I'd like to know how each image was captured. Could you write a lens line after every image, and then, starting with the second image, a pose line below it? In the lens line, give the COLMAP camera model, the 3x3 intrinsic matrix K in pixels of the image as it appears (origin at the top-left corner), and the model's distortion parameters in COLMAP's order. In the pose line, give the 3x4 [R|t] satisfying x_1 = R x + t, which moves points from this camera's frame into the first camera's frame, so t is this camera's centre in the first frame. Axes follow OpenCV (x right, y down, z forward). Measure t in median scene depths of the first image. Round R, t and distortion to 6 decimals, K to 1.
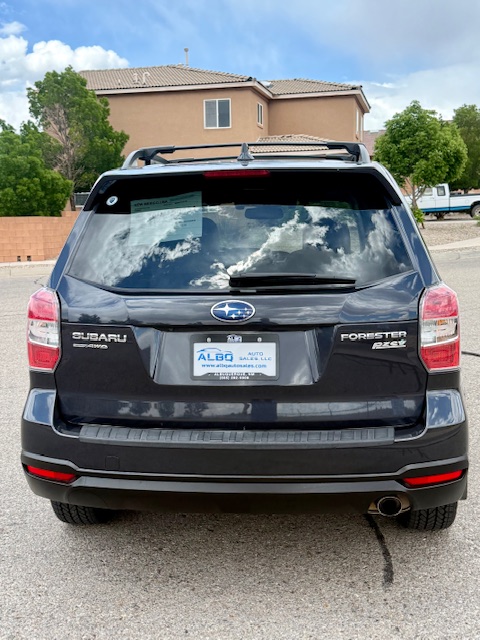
lens RADIAL K [[826.3, 0, 204.4], [0, 826.3, 321.7], [0, 0, 1]] dist [0.132922, -0.038505]
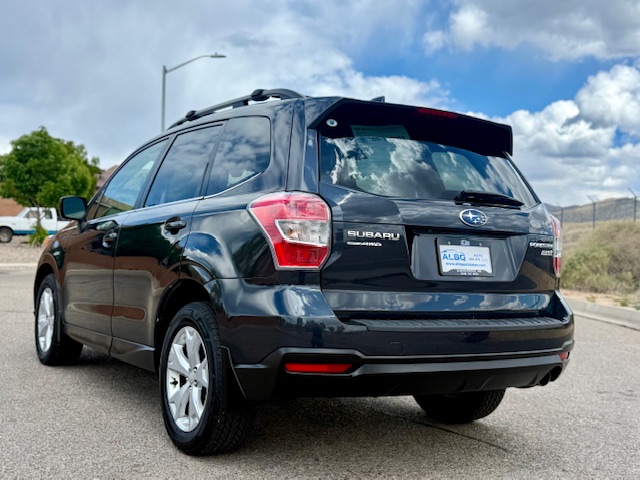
lens RADIAL K [[826.3, 0, 265.3], [0, 826.3, 240.0], [0, 0, 1]] dist [0.132922, -0.038505]
pose [[0.744019, 0.074065, 0.664041, -0.968689], [0.034599, 0.988233, -0.148990, 0.184271], [-0.667262, 0.133826, 0.732702, 0.293280]]
